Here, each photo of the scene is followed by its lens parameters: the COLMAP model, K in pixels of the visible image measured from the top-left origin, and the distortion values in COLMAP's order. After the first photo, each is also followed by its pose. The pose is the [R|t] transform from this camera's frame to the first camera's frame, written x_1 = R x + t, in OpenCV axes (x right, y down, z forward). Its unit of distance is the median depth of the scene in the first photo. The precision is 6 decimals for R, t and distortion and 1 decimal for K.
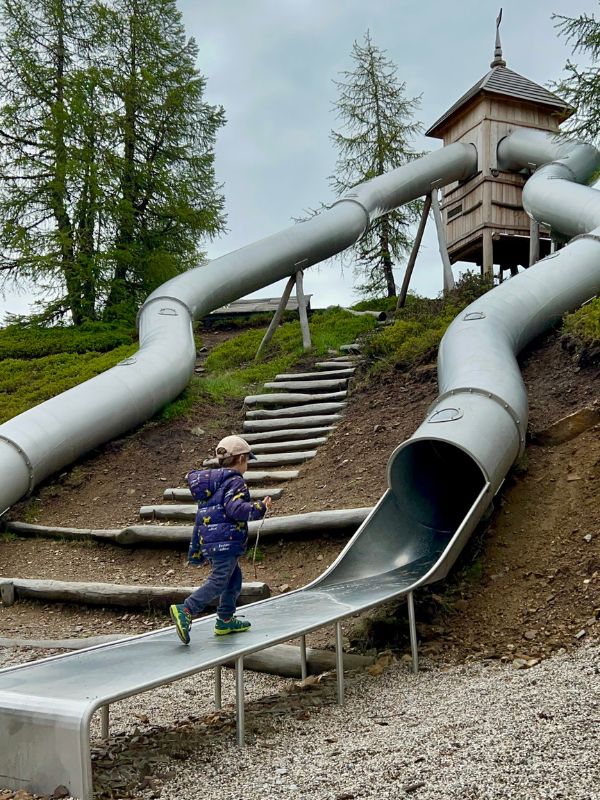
lens RADIAL K [[989.1, 0, 300.0], [0, 989.1, 400.0], [0, 0, 1]] dist [0.180497, -0.639210]
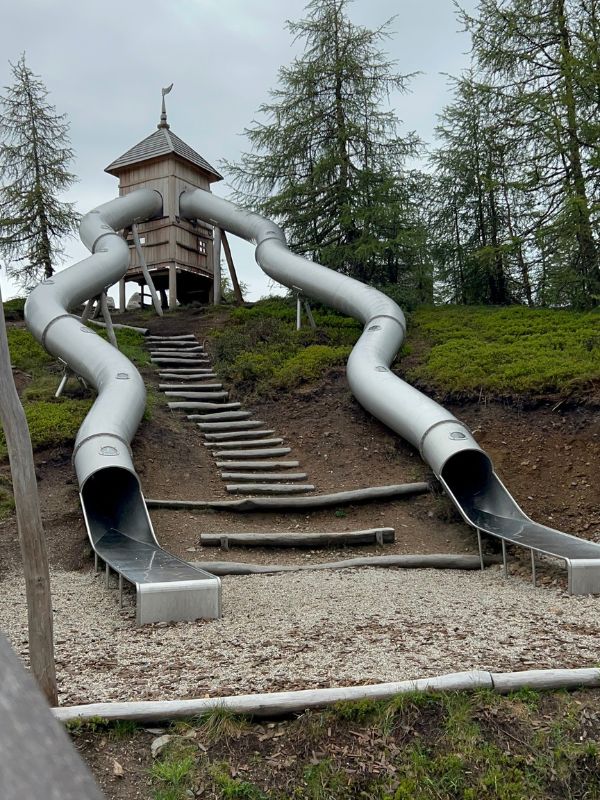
lens RADIAL K [[989.1, 0, 300.0], [0, 989.1, 400.0], [0, 0, 1]] dist [0.180497, -0.639210]
pose [[0.782912, 0.038193, 0.620958, -0.453709], [-0.058363, 0.998221, 0.012188, -0.020751], [-0.619388, -0.045783, 0.783749, -0.103814]]
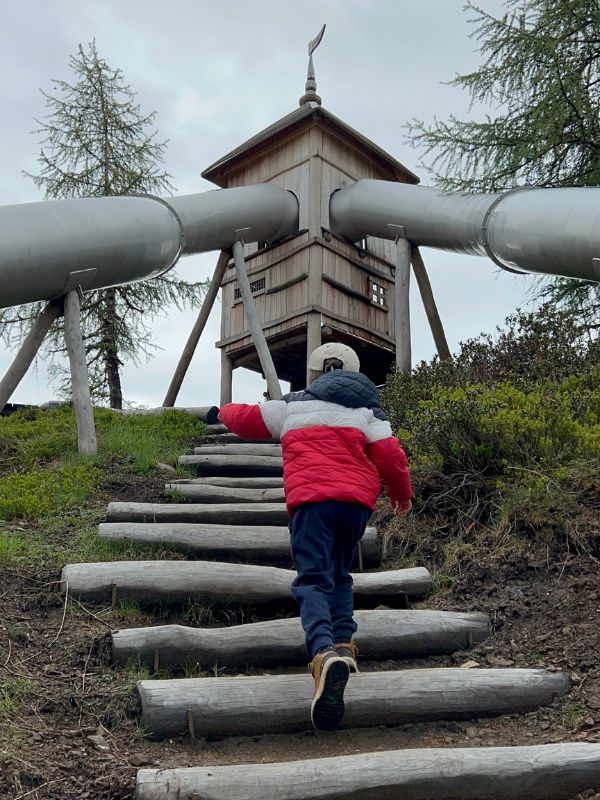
lens RADIAL K [[989.1, 0, 300.0], [0, 989.1, 400.0], [0, 0, 1]] dist [0.180497, -0.639210]
pose [[0.903552, 0.130827, 0.408017, -0.070007], [-0.058484, 0.980990, -0.185035, -0.000619], [-0.424469, 0.143327, 0.894027, 0.430819]]
